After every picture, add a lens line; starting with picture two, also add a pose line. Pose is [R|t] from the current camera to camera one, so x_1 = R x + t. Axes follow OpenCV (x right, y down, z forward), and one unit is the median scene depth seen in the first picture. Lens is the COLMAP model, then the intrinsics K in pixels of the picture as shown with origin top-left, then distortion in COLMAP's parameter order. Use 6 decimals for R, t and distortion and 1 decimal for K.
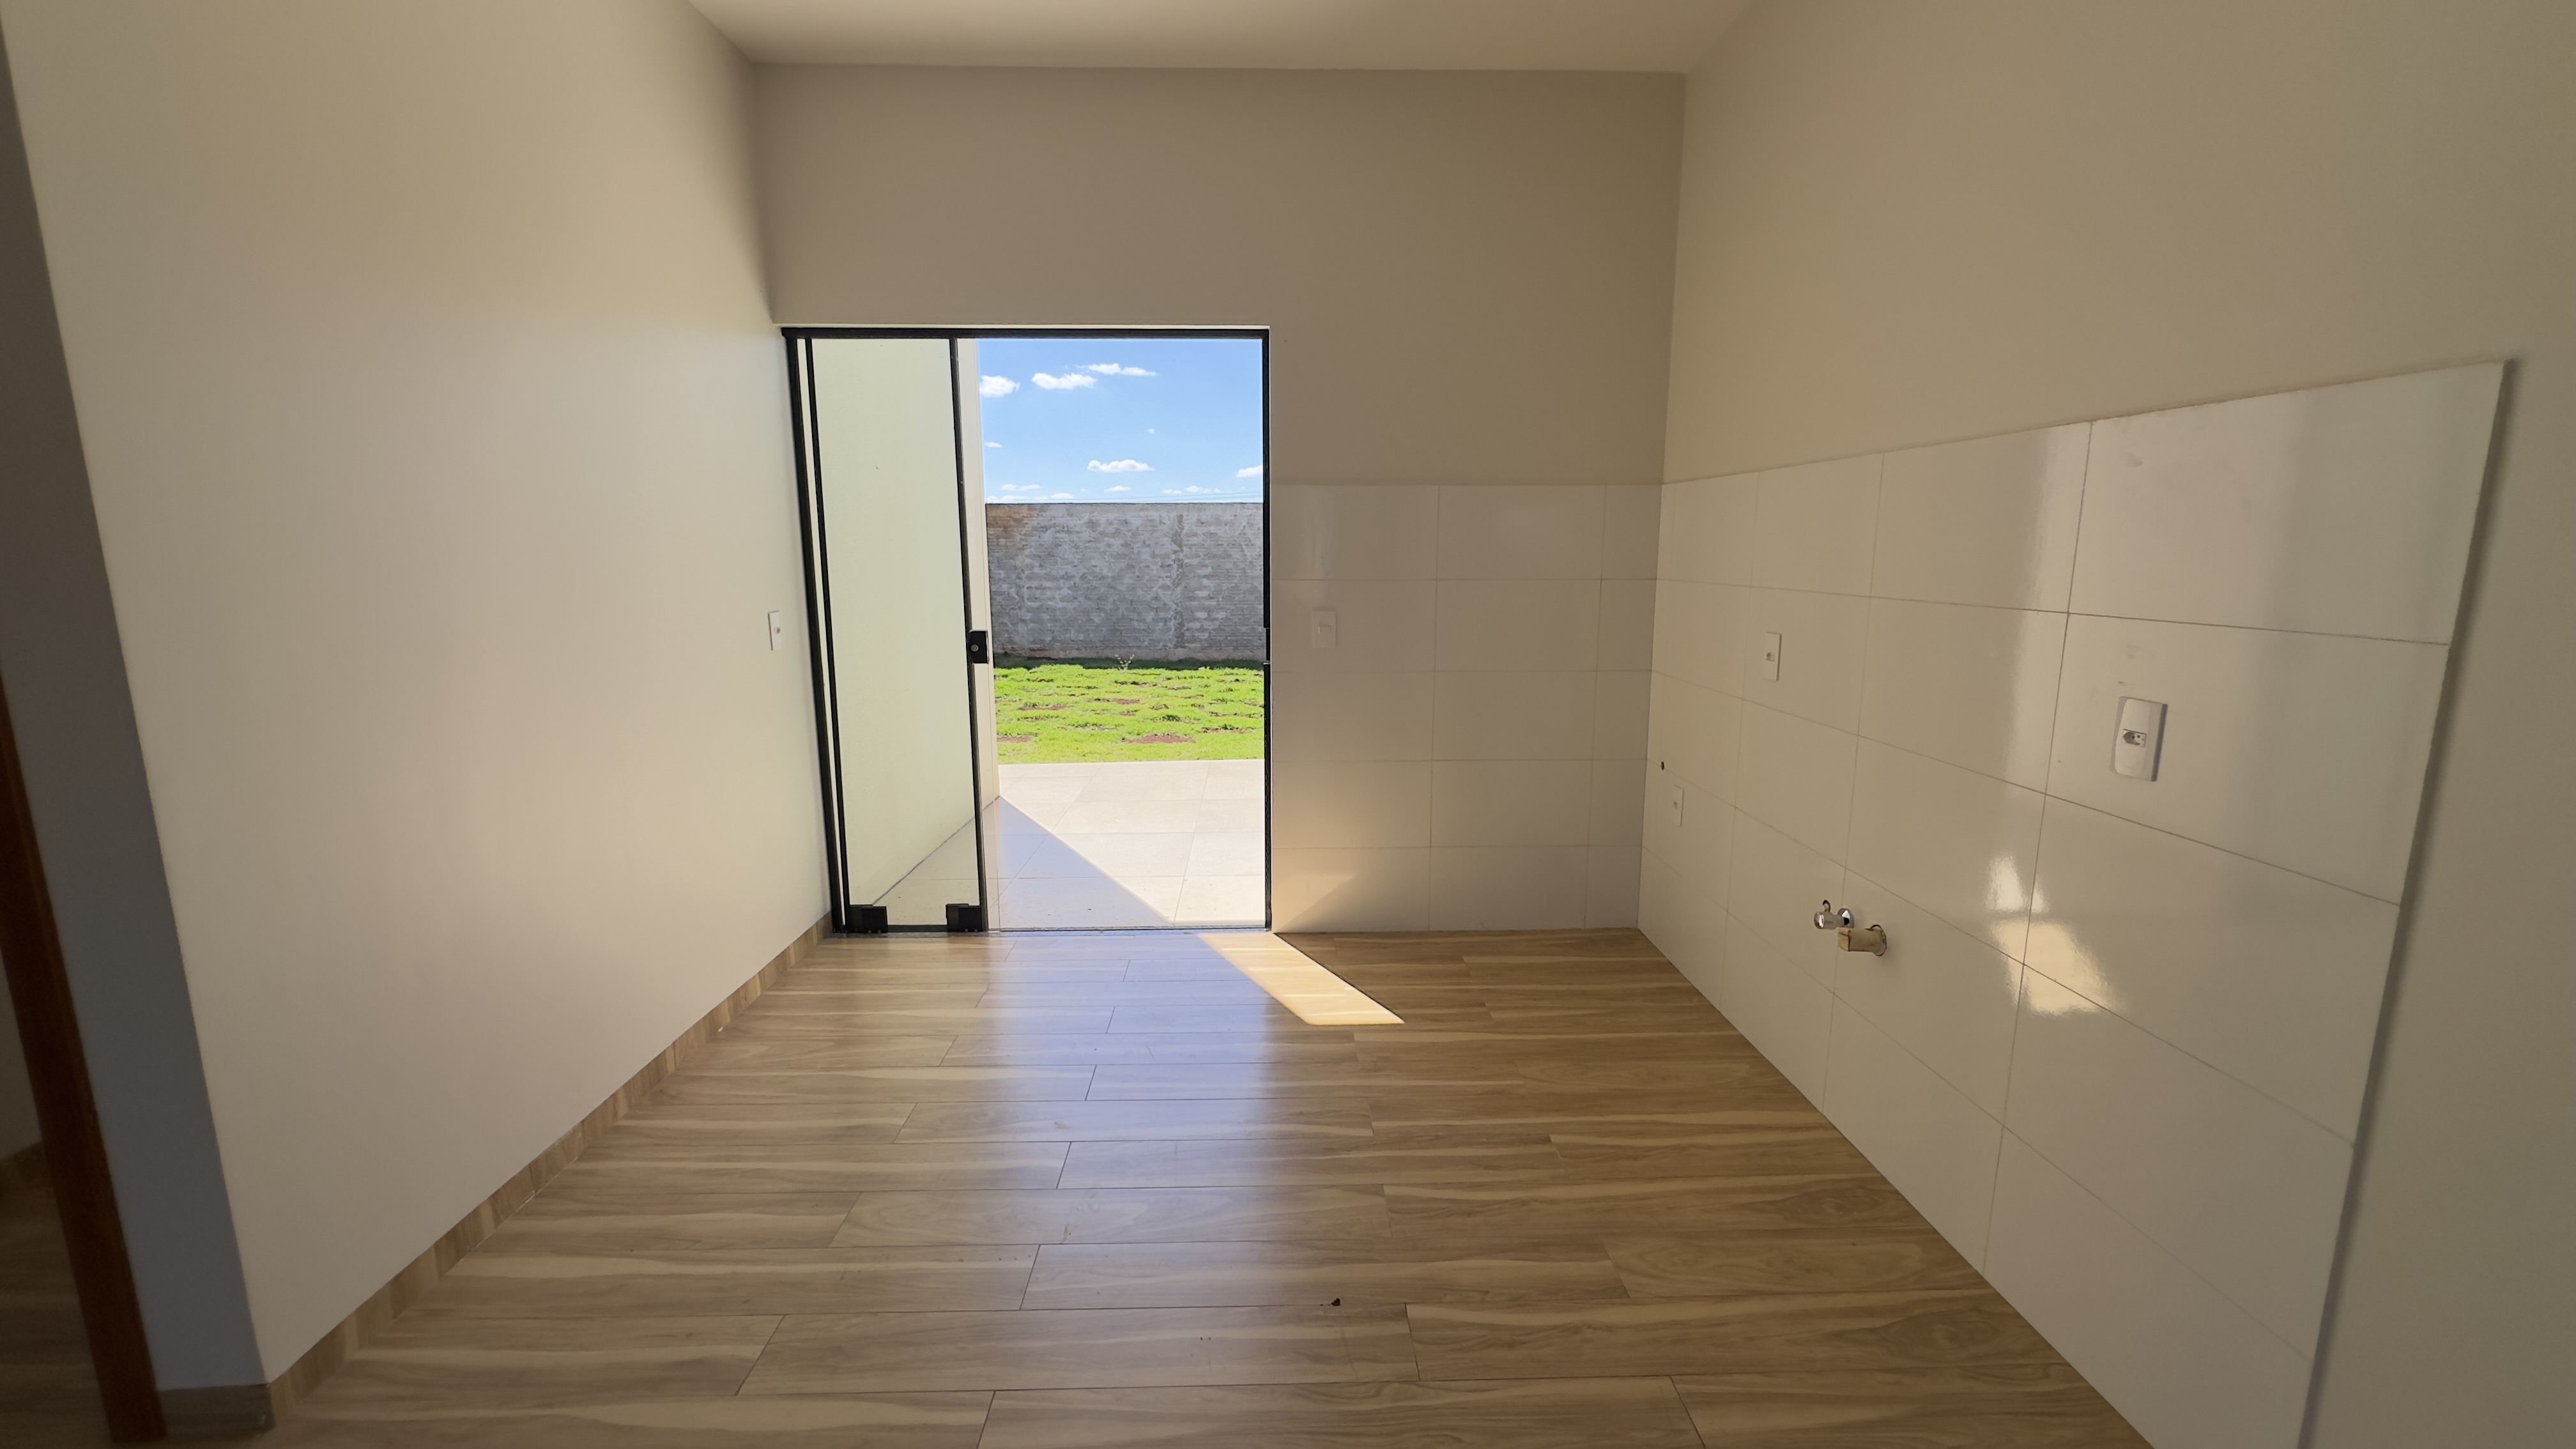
lens RADIAL K [[1041.7, 0, 1288.3], [0, 1041.7, 723.6], [0, 0, 1]] dist [0.001914, 0.000101]
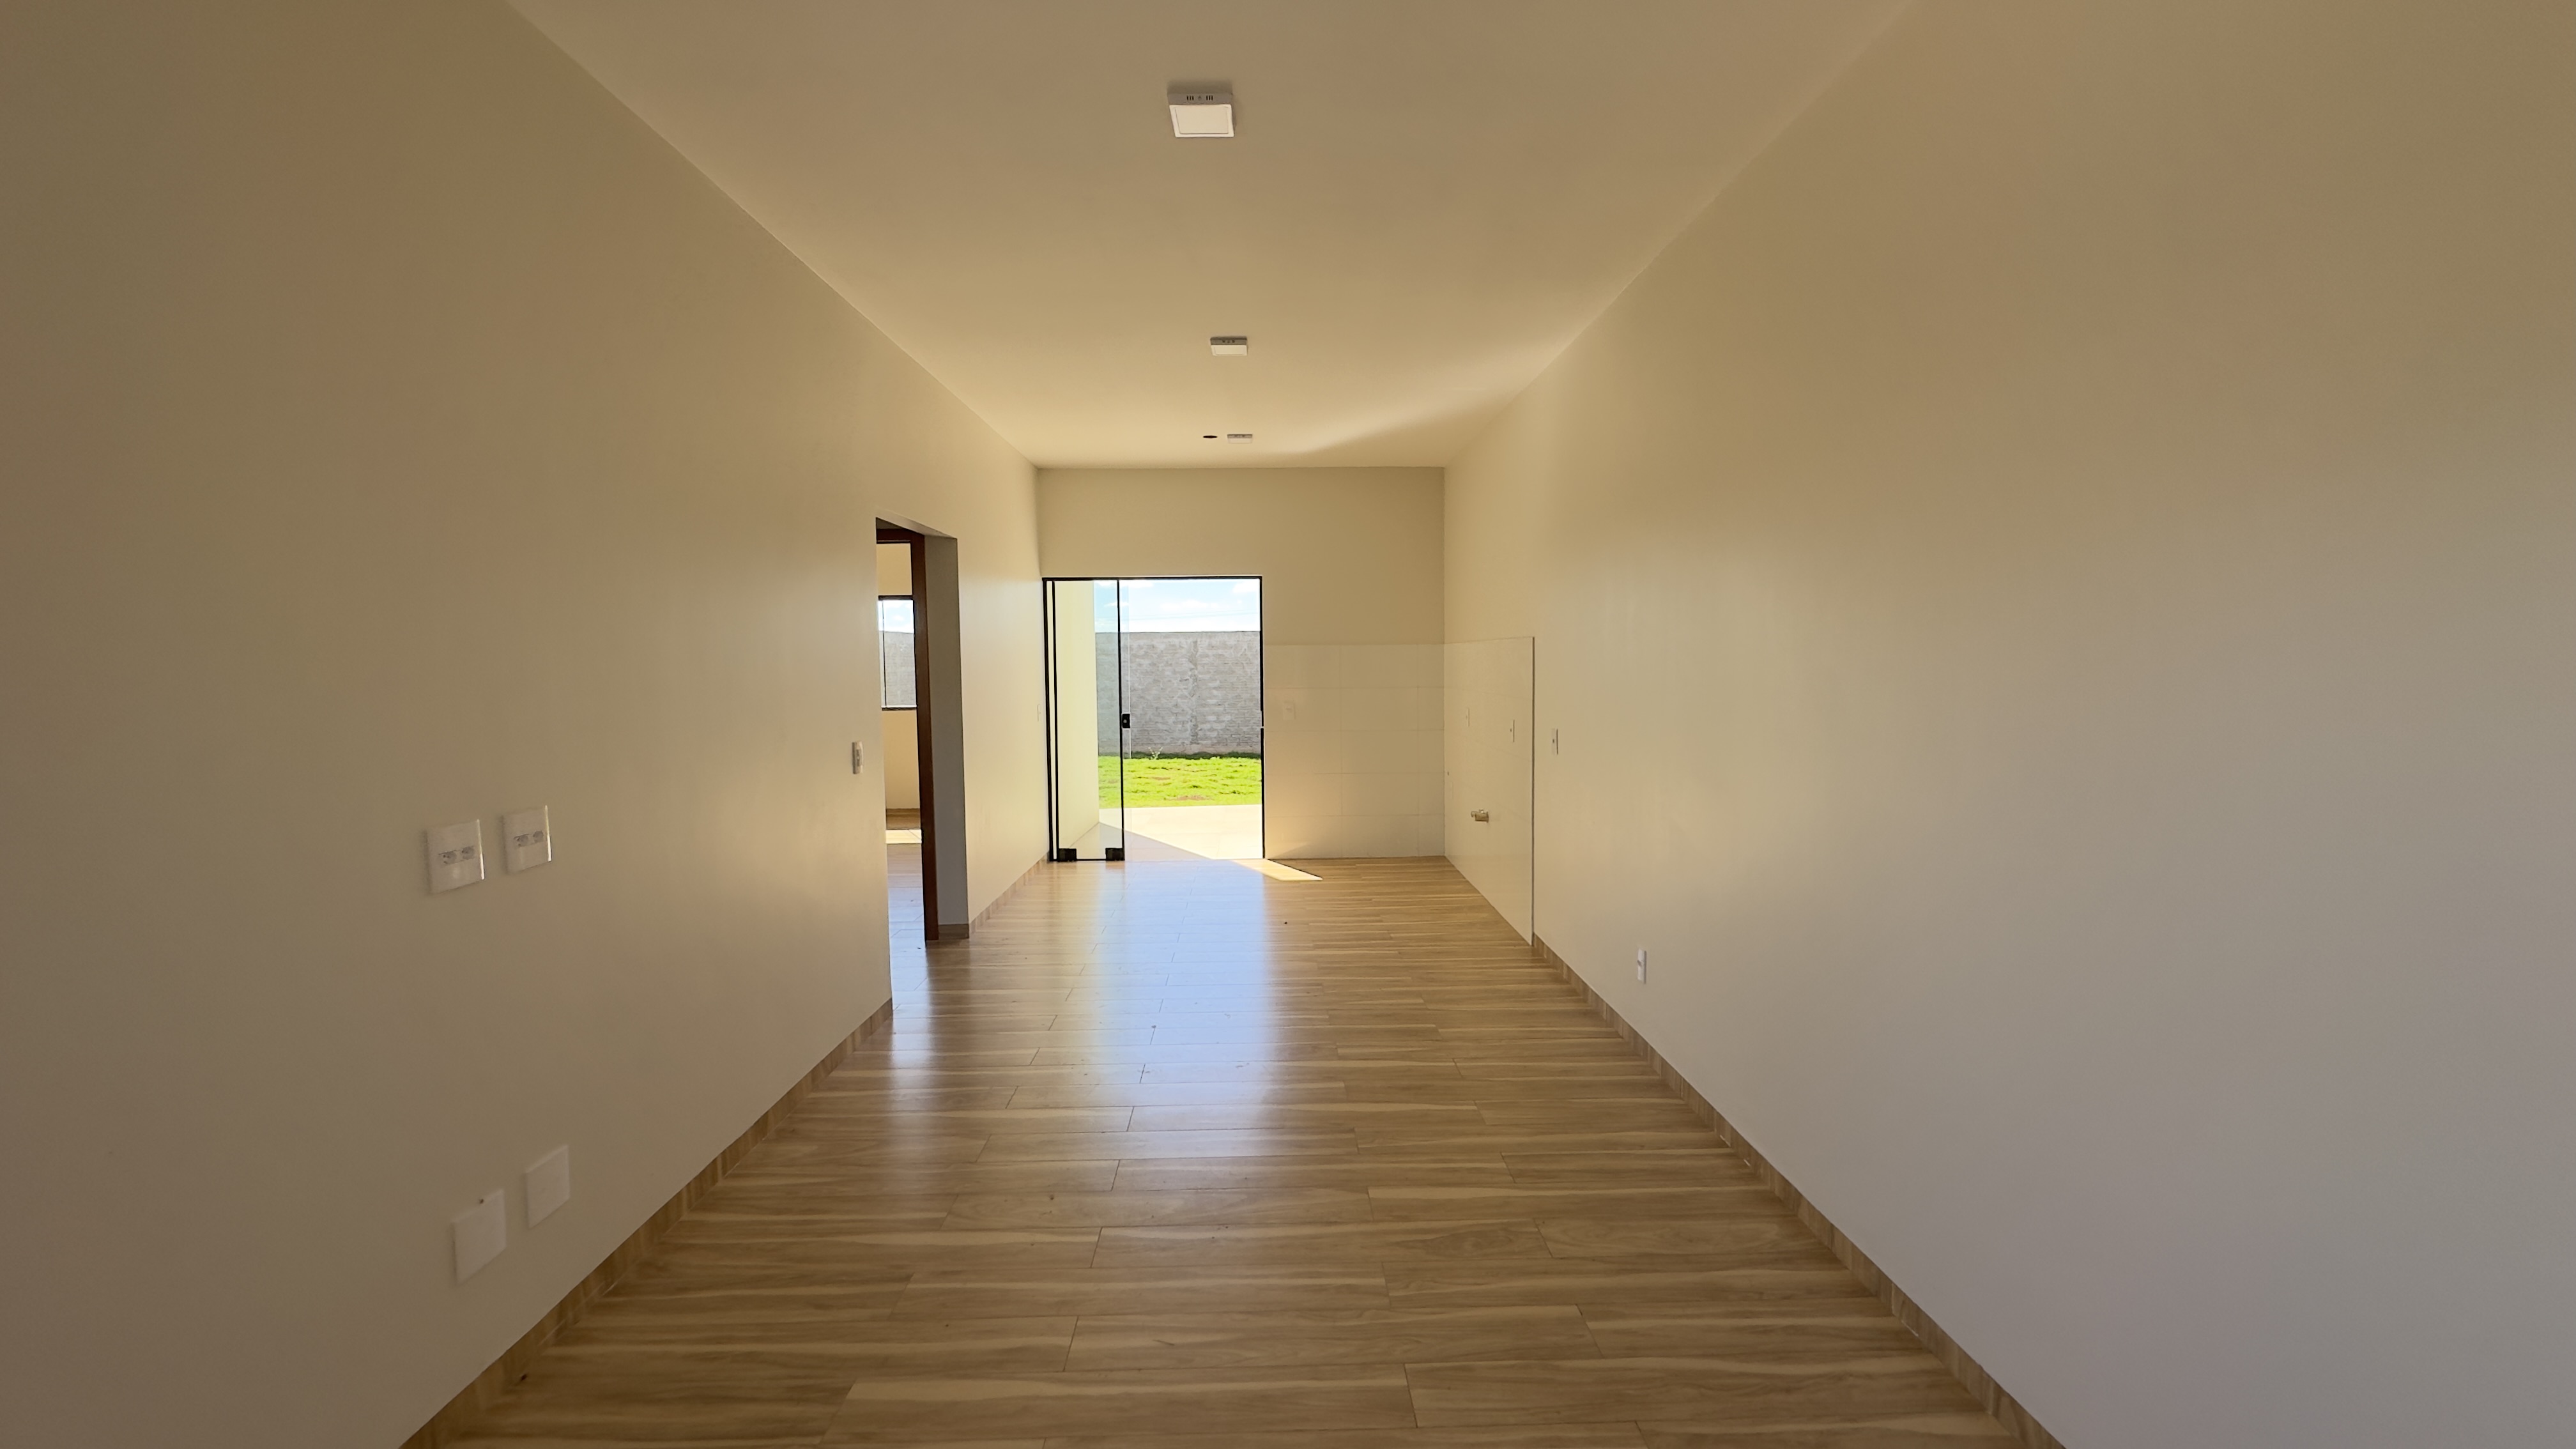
lens RADIAL K [[1041.7, 0, 1291.0], [0, 1041.7, 725.1], [0, 0, 1]] dist [0.001914, 0.000101]
pose [[0.999954, -0.007985, 0.005333, 0.006732], [0.008500, 0.994464, -0.104735, 0.038866], [-0.004467, 0.104775, 0.994486, -0.270175]]
